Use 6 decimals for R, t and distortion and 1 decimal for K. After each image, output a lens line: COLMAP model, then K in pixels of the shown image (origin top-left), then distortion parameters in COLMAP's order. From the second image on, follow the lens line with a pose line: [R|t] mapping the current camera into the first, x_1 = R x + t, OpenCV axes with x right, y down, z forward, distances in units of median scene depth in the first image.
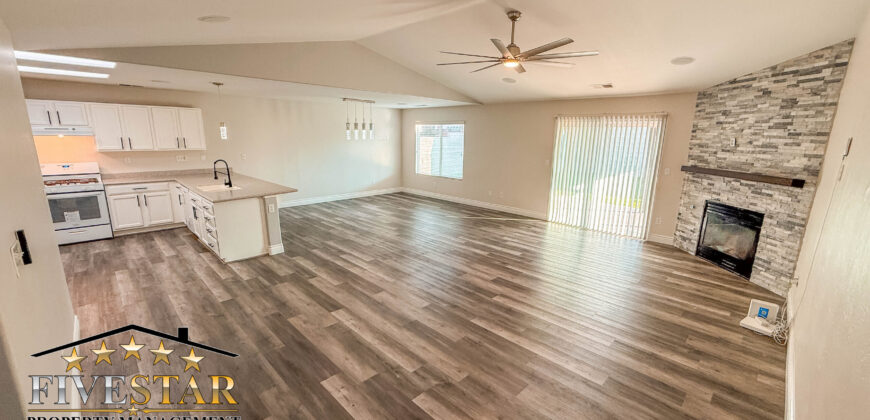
lens RADIAL K [[344.6, 0, 431.2], [0, 344.6, 208.9], [0, 0, 1]] dist [-0.002518, 0.000581]
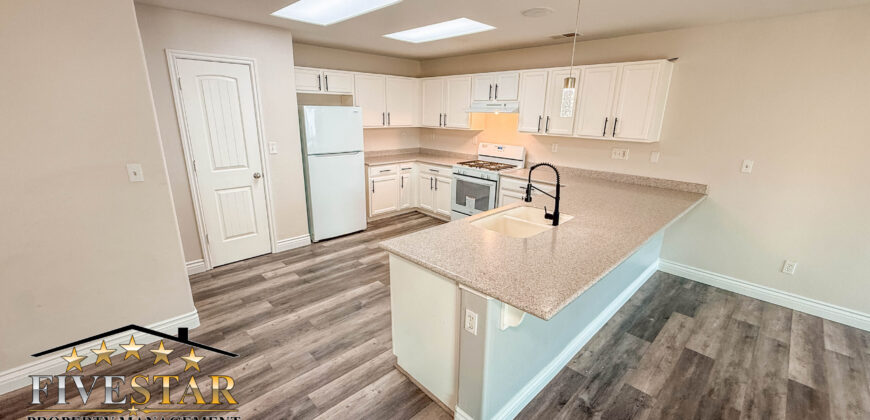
lens RADIAL K [[344.6, 0, 434.6], [0, 344.6, 210.5], [0, 0, 1]] dist [-0.002518, 0.000581]
pose [[-0.015593, 0.261380, -0.965110, -0.166678], [-0.229360, 0.938555, 0.257894, -0.180509], [0.973217, 0.225379, 0.045315, 0.915396]]
